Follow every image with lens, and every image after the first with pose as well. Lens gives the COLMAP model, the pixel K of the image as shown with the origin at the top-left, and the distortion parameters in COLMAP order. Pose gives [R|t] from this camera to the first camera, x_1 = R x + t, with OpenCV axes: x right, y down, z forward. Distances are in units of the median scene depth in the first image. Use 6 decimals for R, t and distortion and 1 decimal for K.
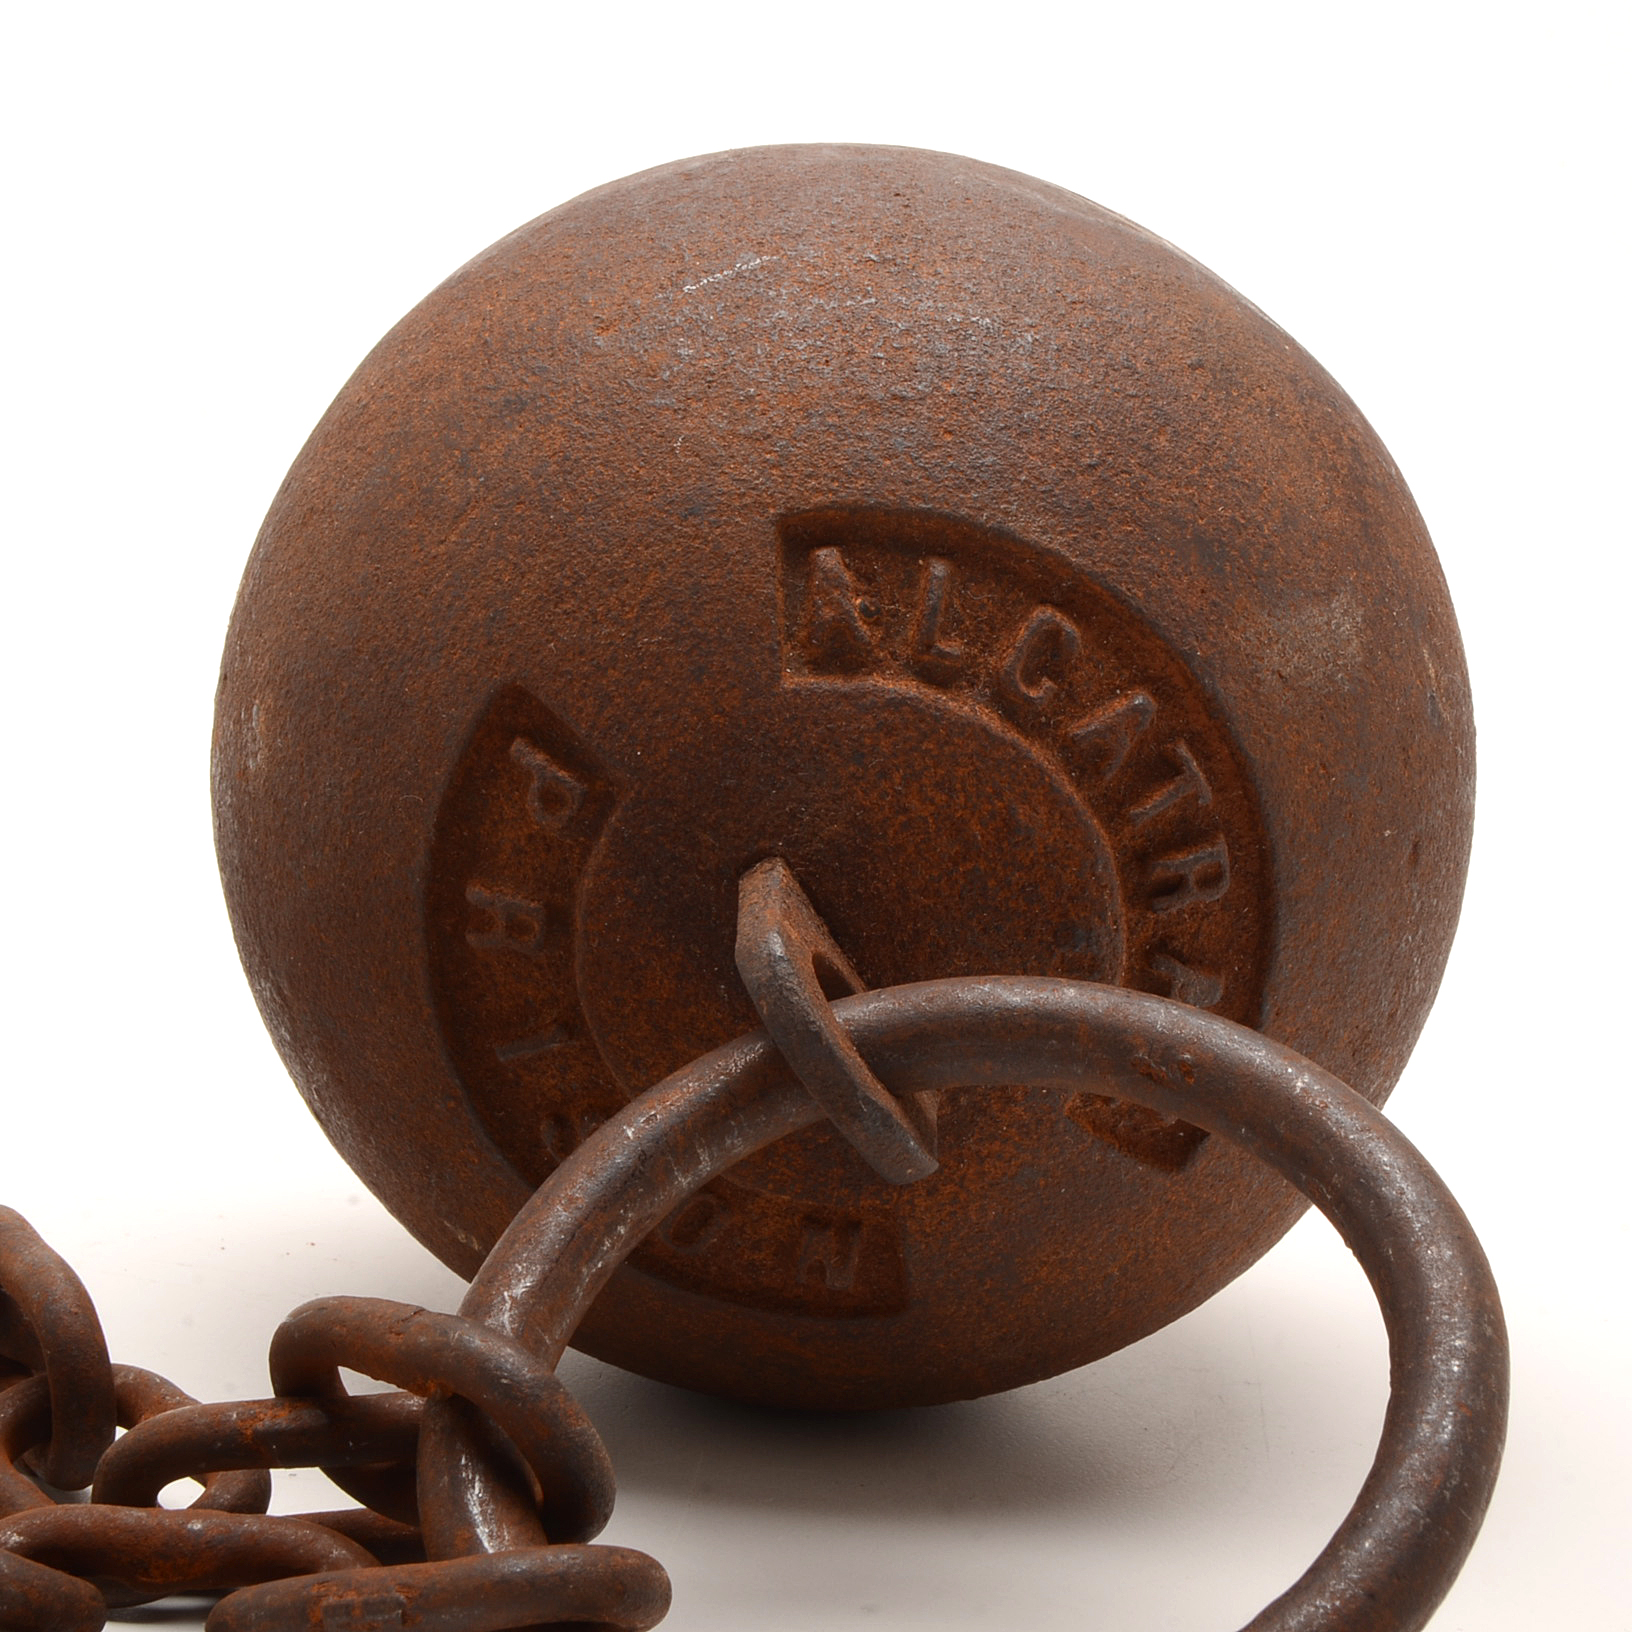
lens RADIAL K [[3449.1, 0, 816.7], [0, 3449.1, 815.7], [0, 0, 1]] dist [0.064294, 0.000000]
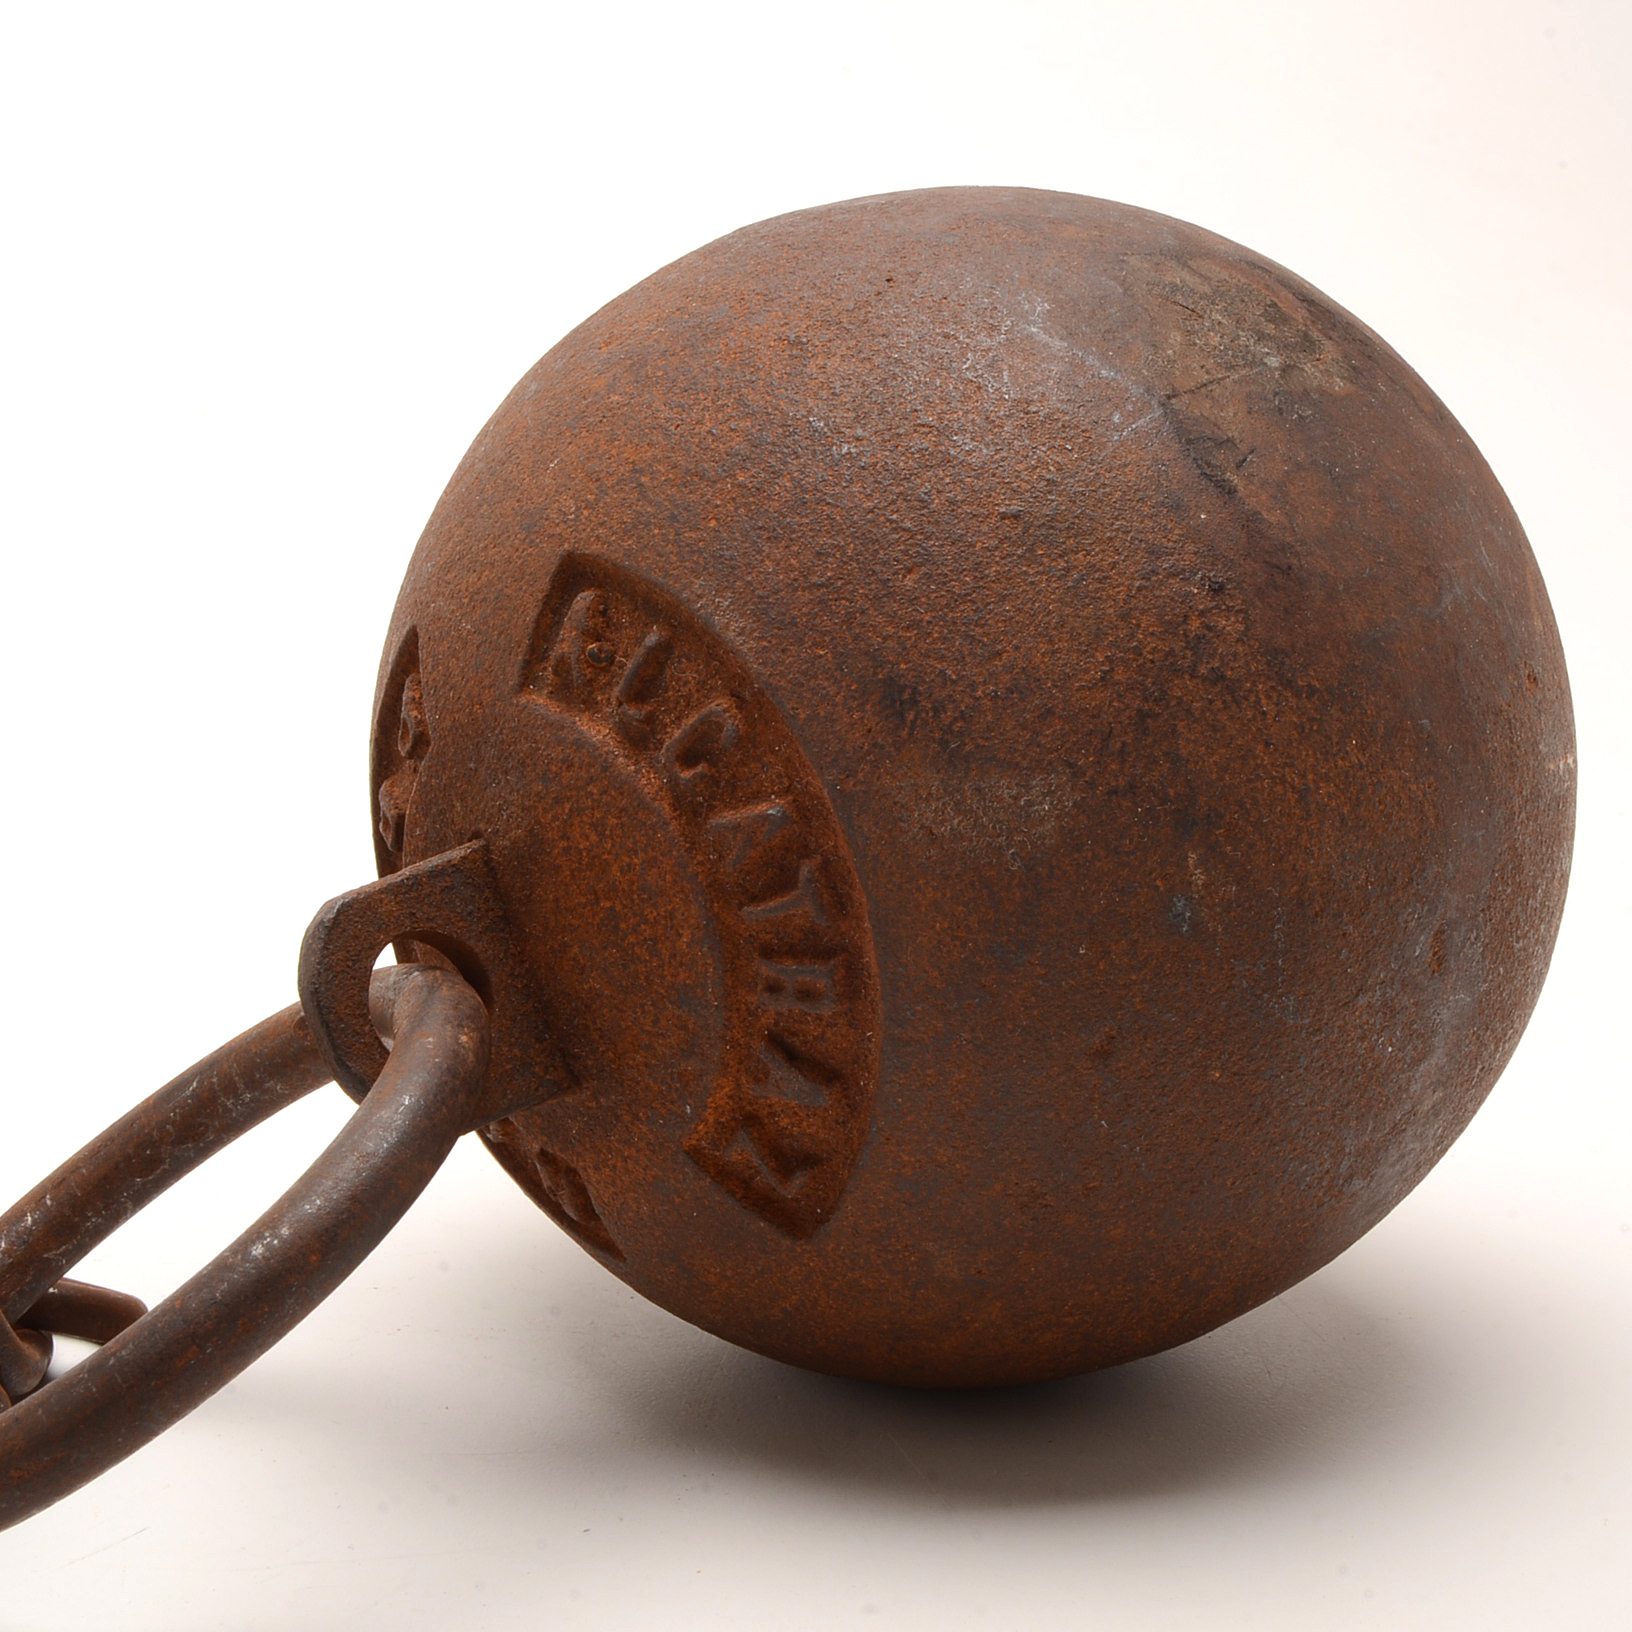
lens RADIAL K [[3449.1, 0, 812.8], [0, 3449.1, 817.8], [0, 0, 1]] dist [0.064294, 0.000000]
pose [[0.708317, 0.319364, -0.629518, 0.764923], [-0.238640, 0.947632, 0.212236, -0.257574], [0.664332, -0.000102, 0.747437, 0.215396]]
